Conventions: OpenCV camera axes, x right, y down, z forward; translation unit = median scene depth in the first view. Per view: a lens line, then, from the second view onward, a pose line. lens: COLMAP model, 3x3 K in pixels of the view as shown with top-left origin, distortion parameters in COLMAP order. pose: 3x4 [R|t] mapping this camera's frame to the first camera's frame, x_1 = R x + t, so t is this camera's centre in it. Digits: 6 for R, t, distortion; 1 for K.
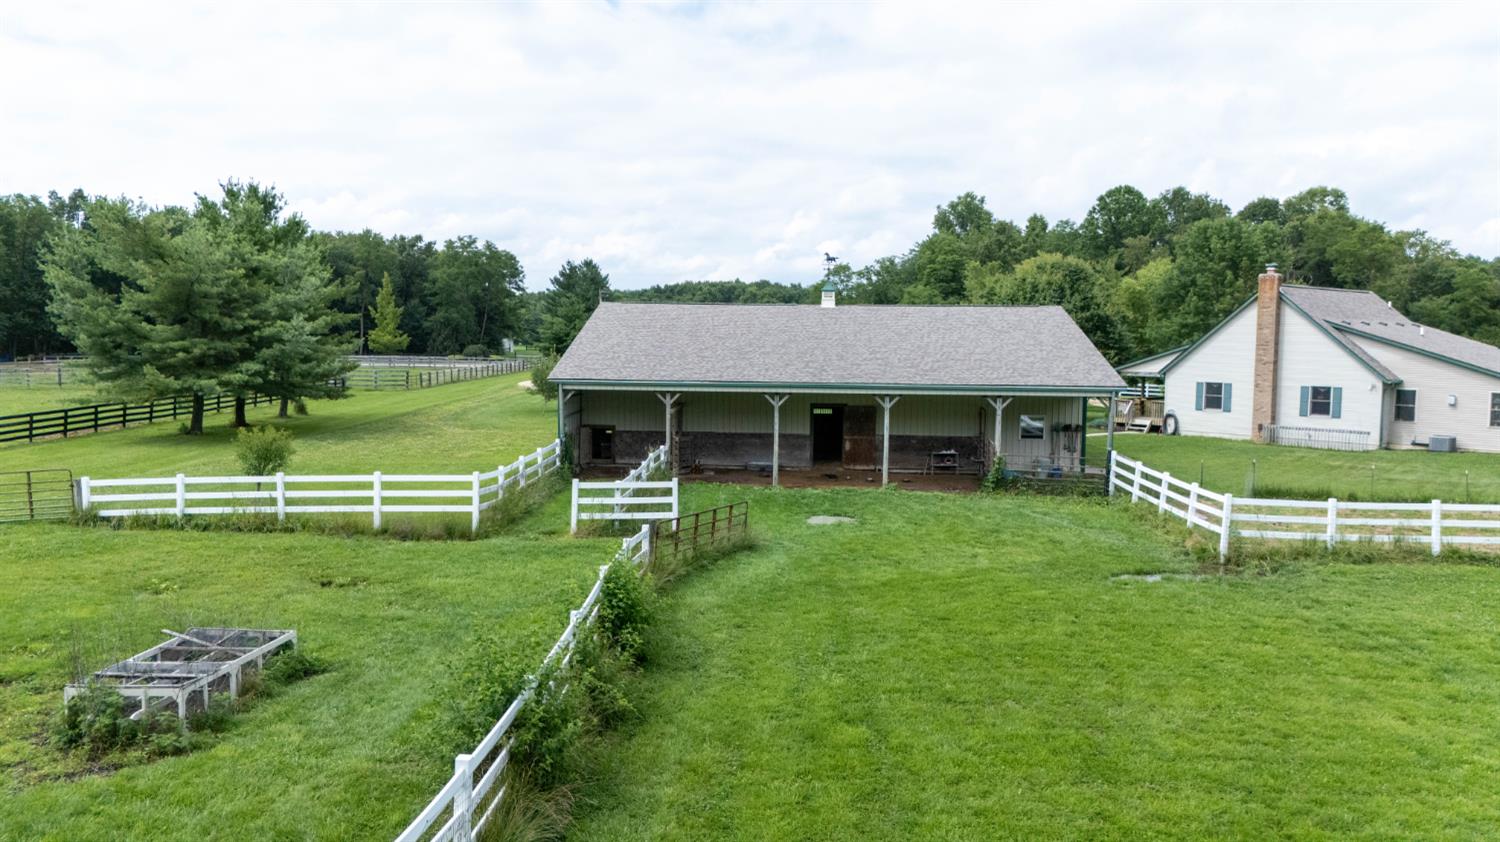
lens RADIAL K [[1105.3, 0, 748.4], [0, 1105.3, 421.0], [0, 0, 1]] dist [0.071931, -0.071661]
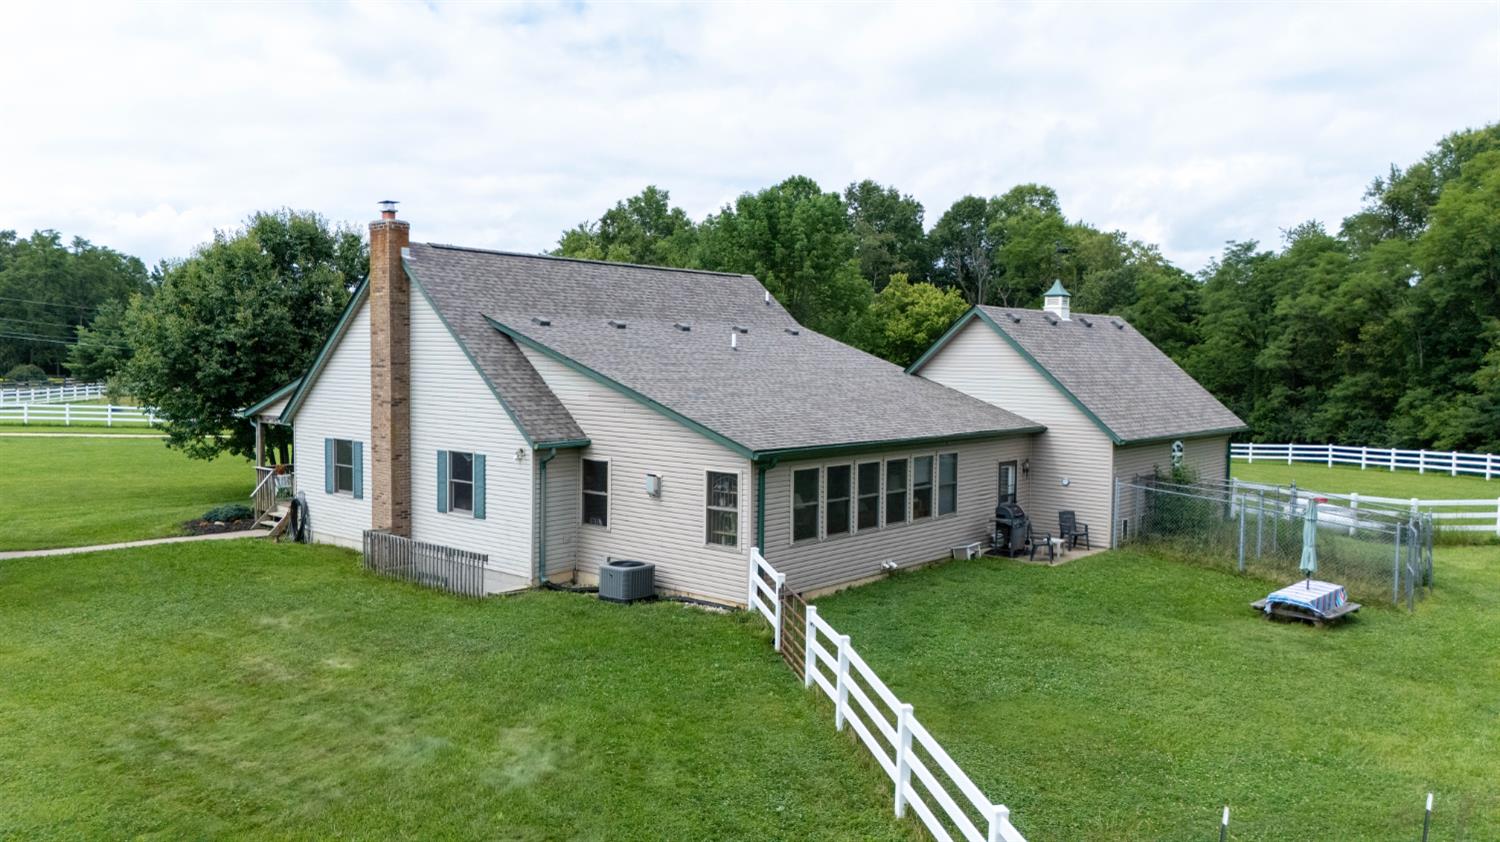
lens RADIAL K [[1105.3, 0, 748.4], [0, 1105.3, 421.0], [0, 0, 1]] dist [0.071931, -0.071661]
pose [[0.992958, -0.008196, 0.118185, 1.013862], [0.010316, 0.999797, -0.017336, -0.060568], [-0.118019, 0.018433, 0.992840, 0.898217]]
